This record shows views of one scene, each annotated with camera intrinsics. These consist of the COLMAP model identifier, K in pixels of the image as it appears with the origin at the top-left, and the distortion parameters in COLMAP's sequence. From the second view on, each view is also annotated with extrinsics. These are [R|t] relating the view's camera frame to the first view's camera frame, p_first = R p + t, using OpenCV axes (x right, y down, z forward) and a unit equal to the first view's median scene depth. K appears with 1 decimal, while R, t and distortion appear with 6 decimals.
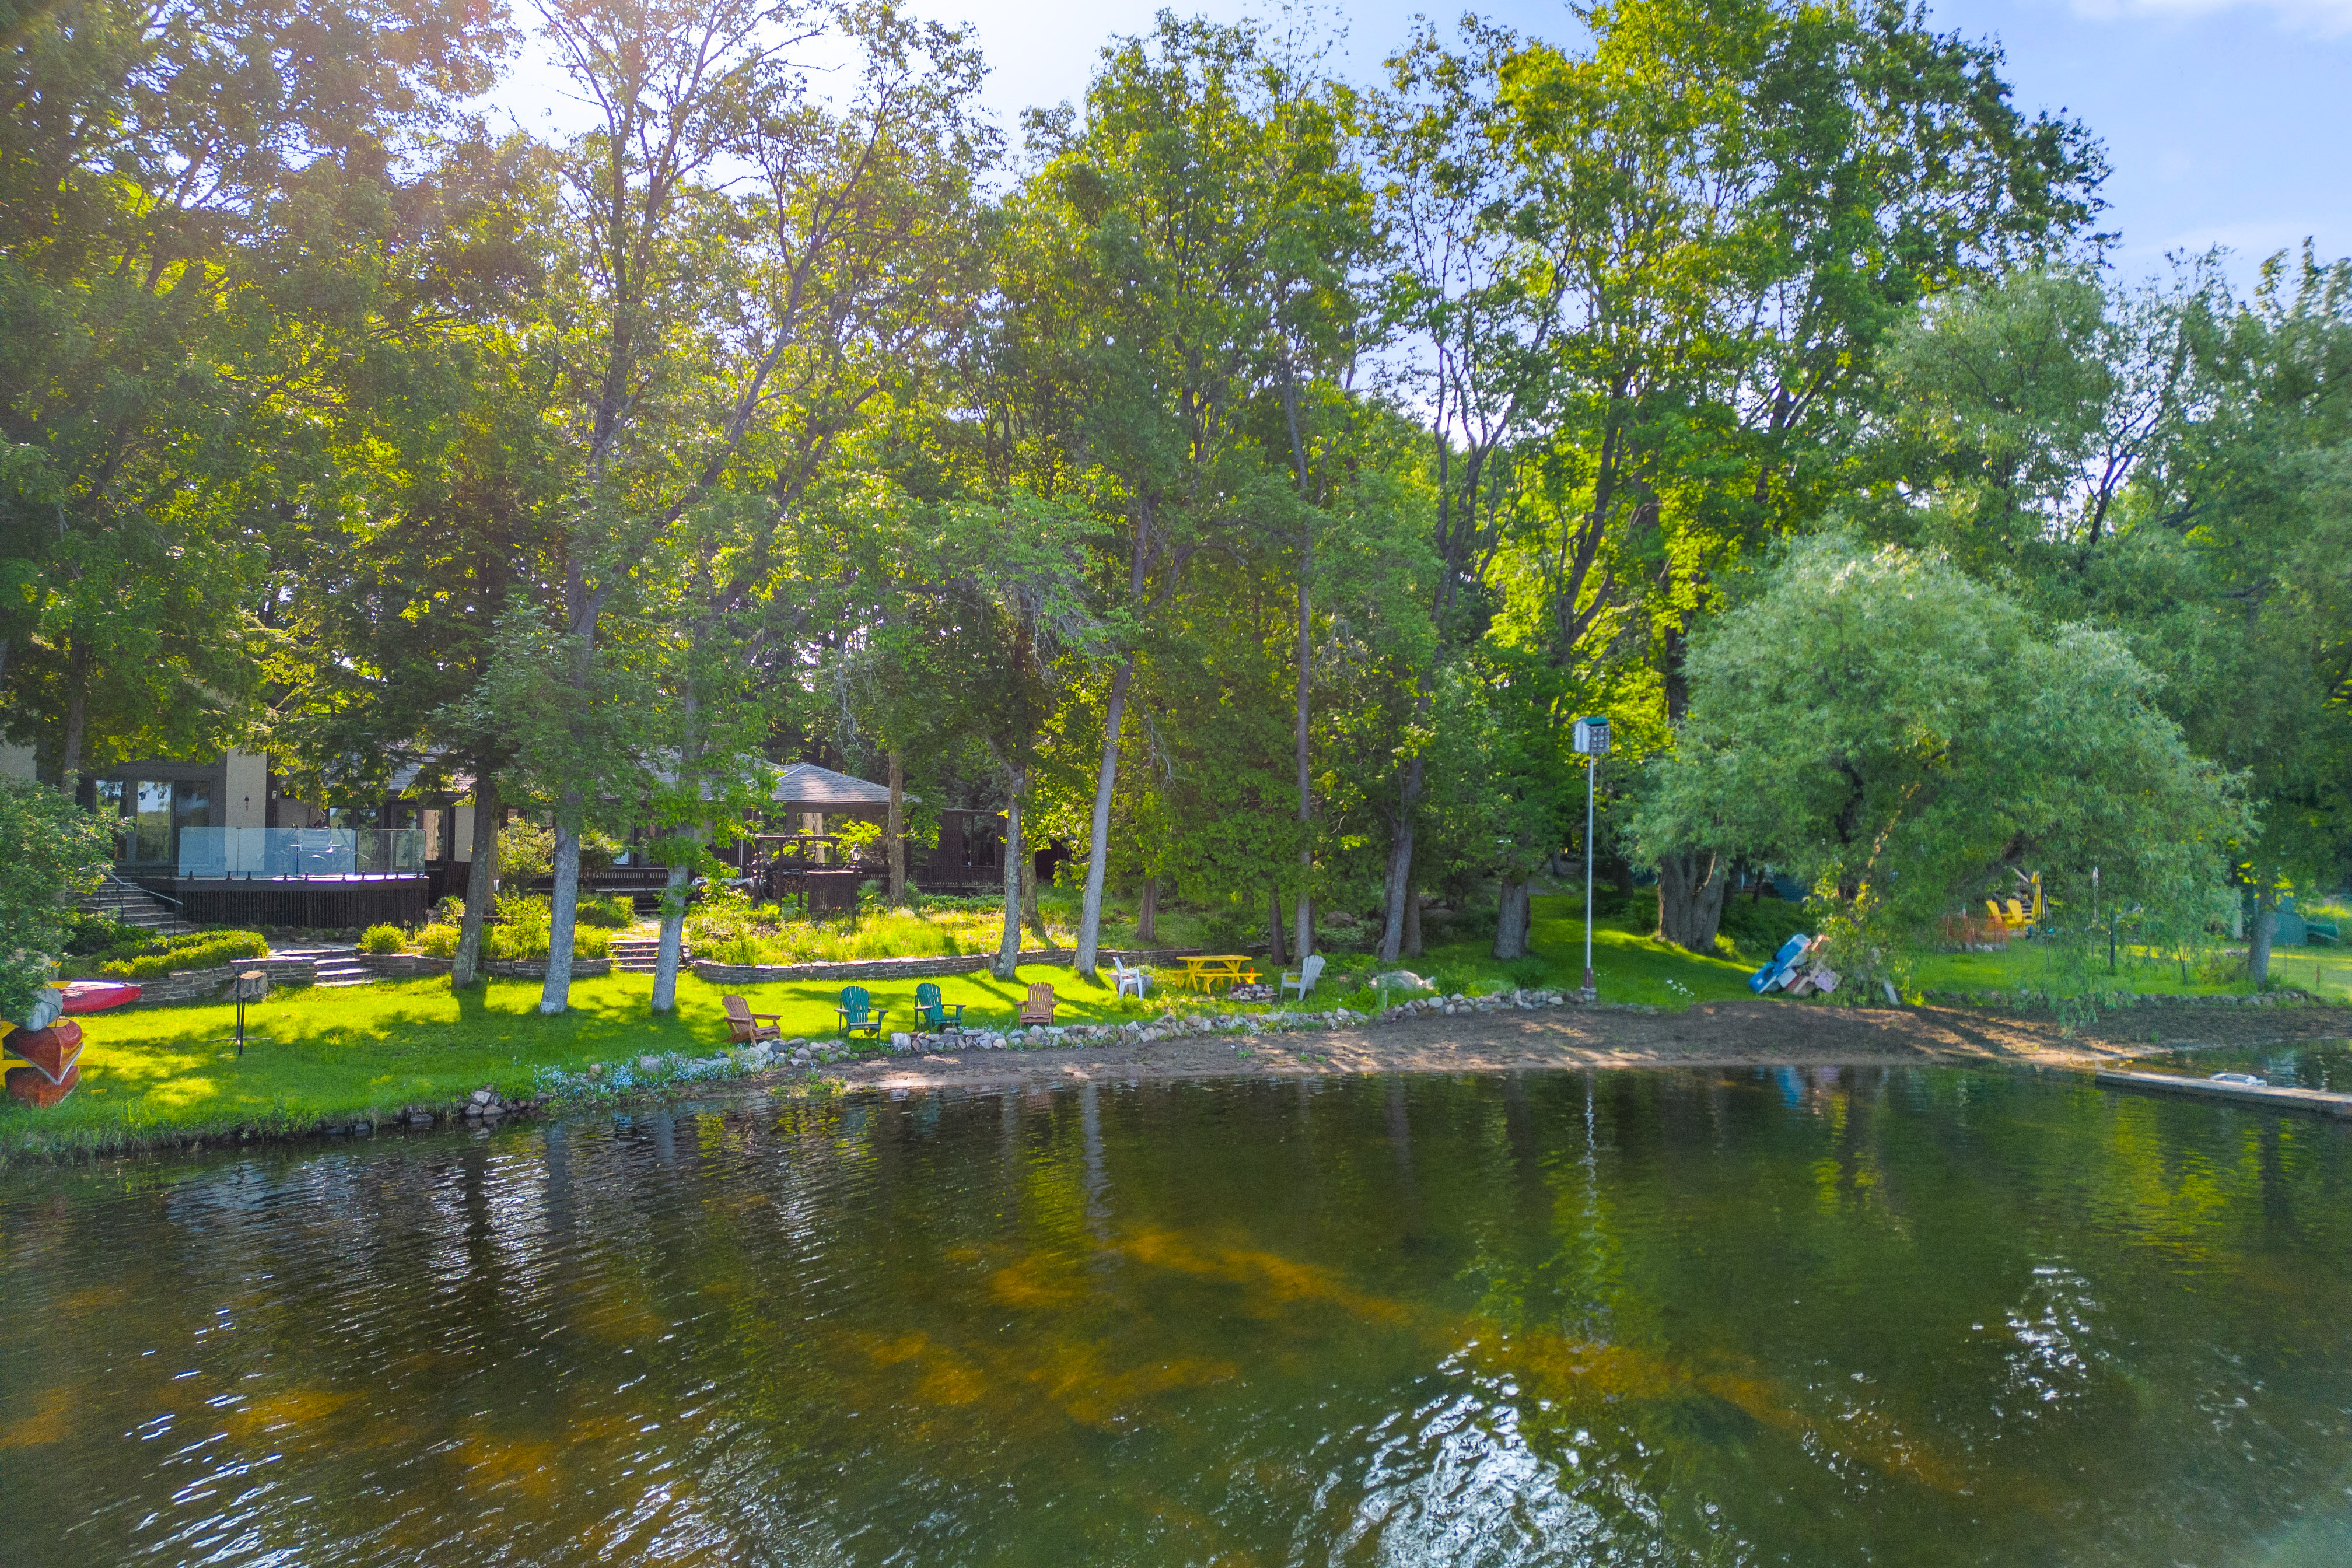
lens RADIAL K [[1701.5, 0, 1176.0], [0, 1701.5, 784.0], [0, 0, 1]] dist [0.002526, 0.001157]
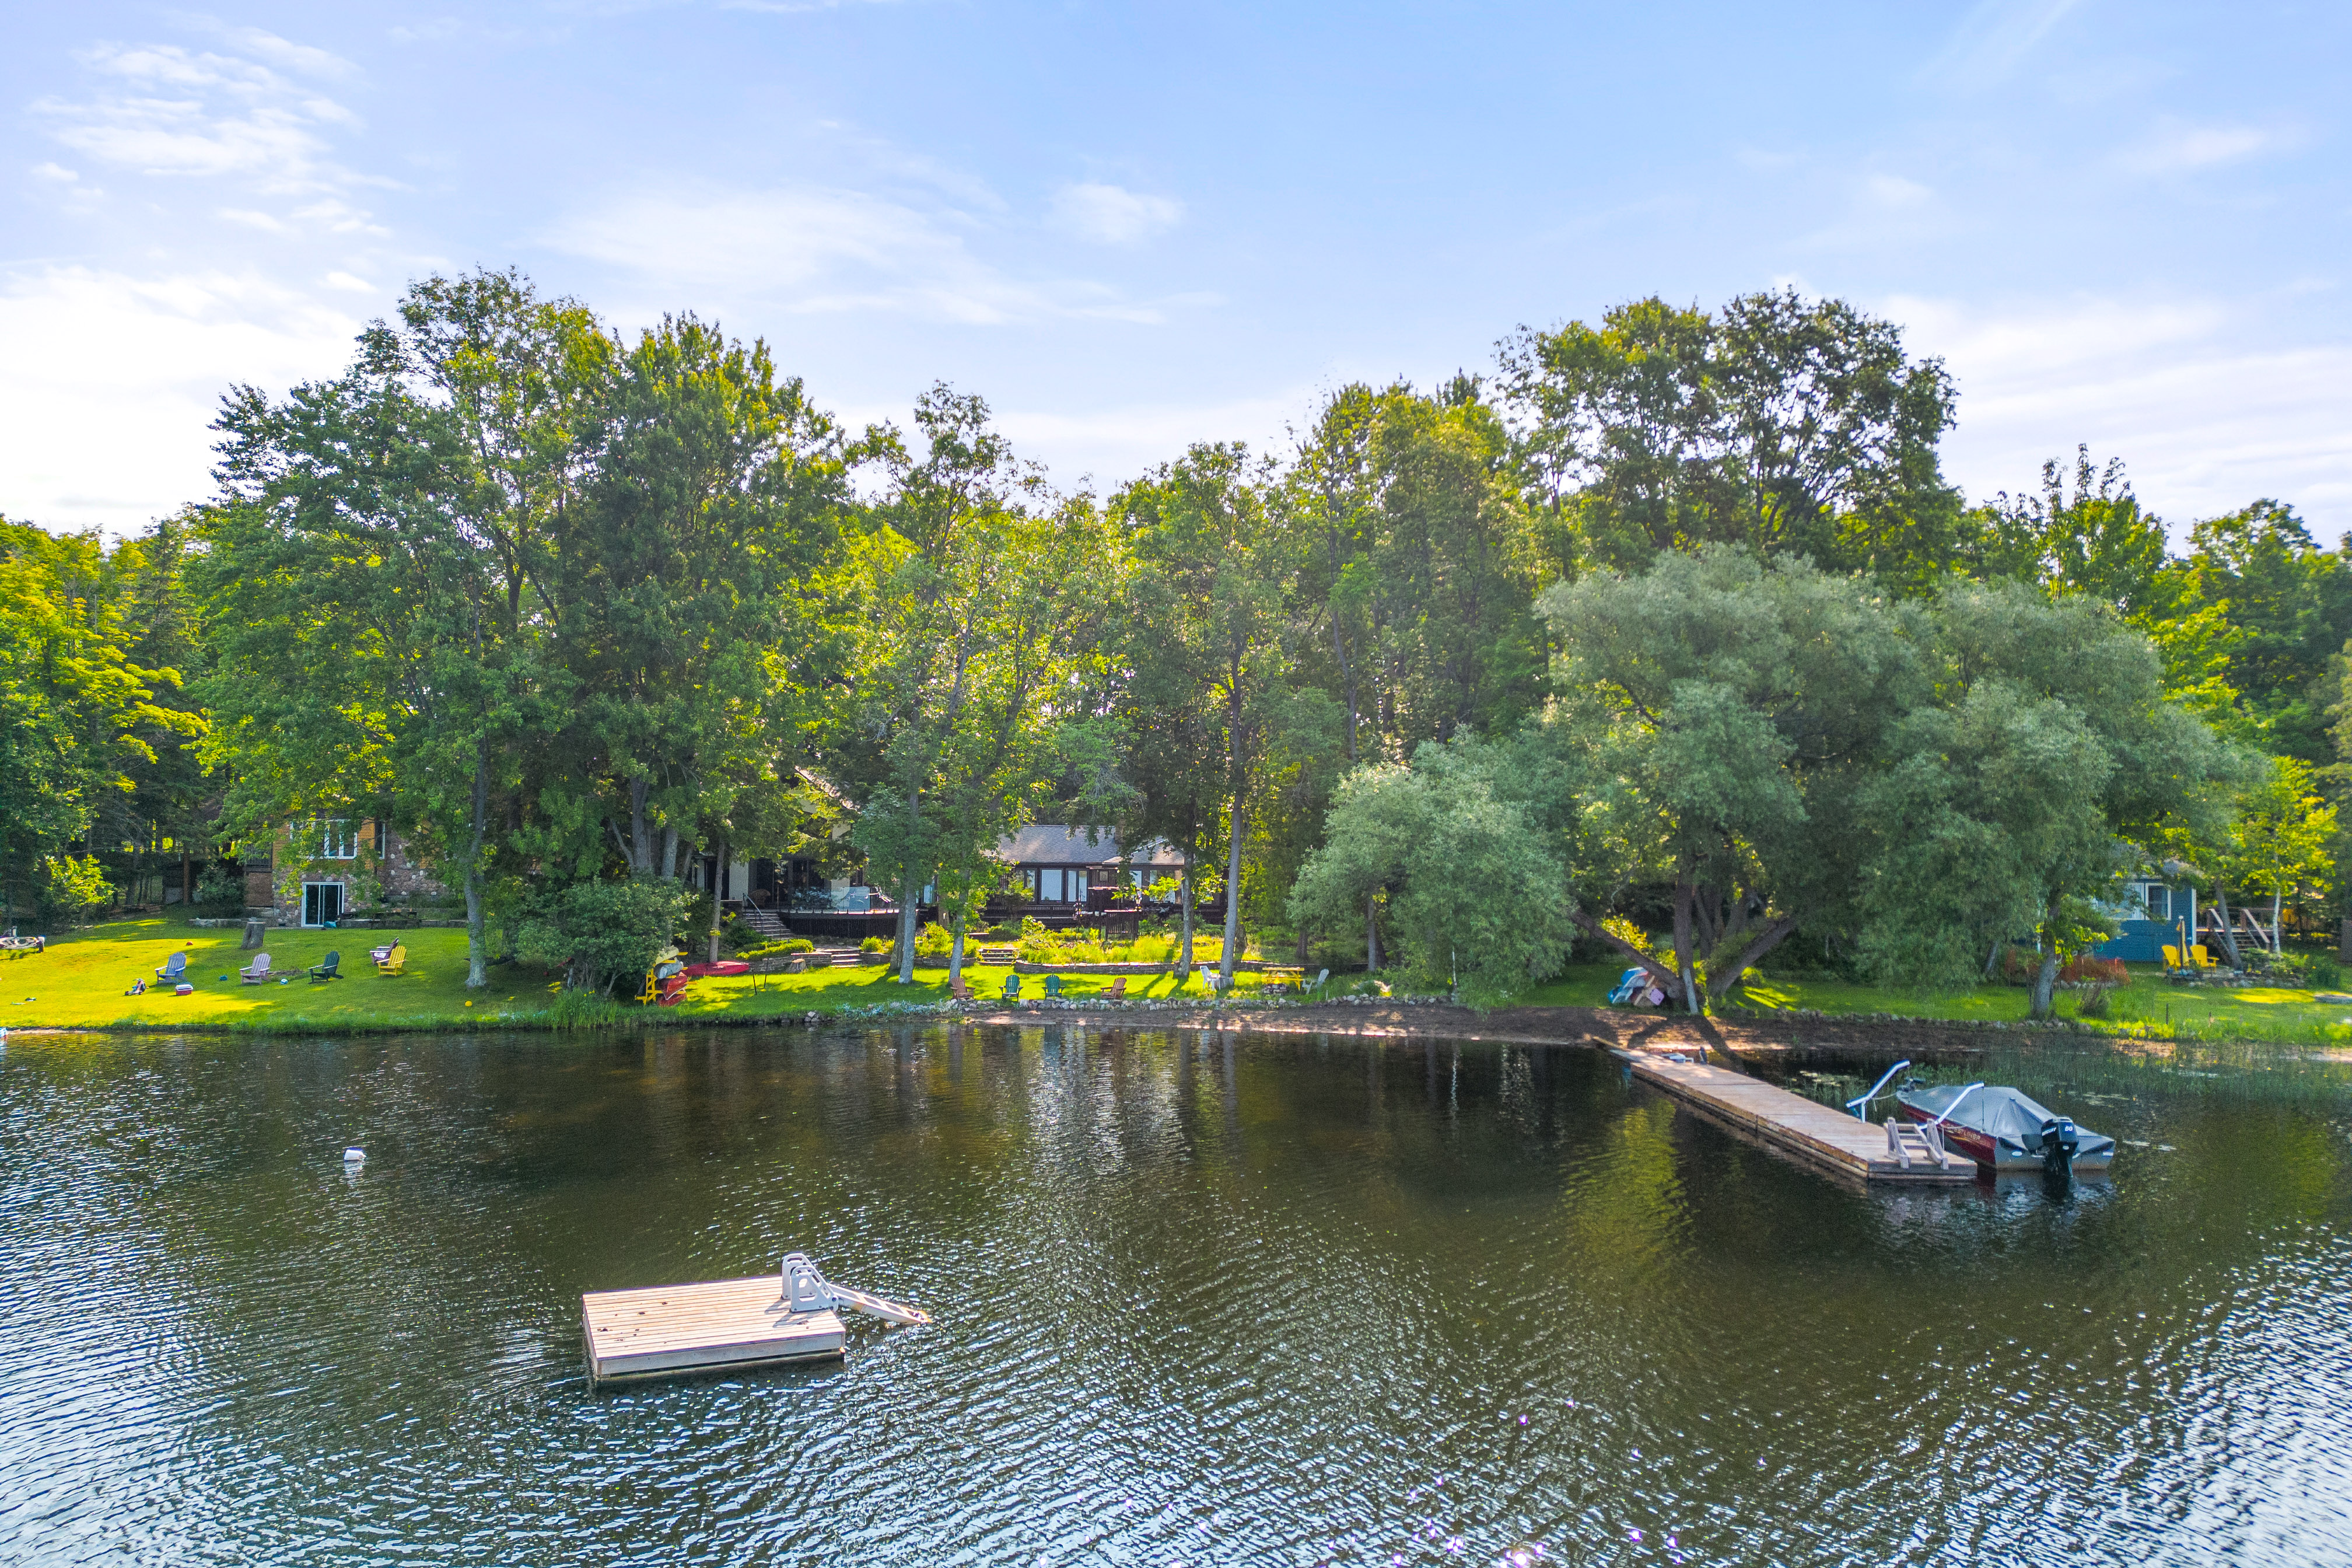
lens RADIAL K [[1701.5, 0, 1176.0], [0, 1701.5, 784.0], [0, 0, 1]] dist [0.002526, 0.001157]
pose [[0.894004, -0.016347, -0.447760, 0.775742], [0.014874, 0.999866, -0.006806, -0.079628], [0.447811, -0.000576, 0.894128, -0.627946]]
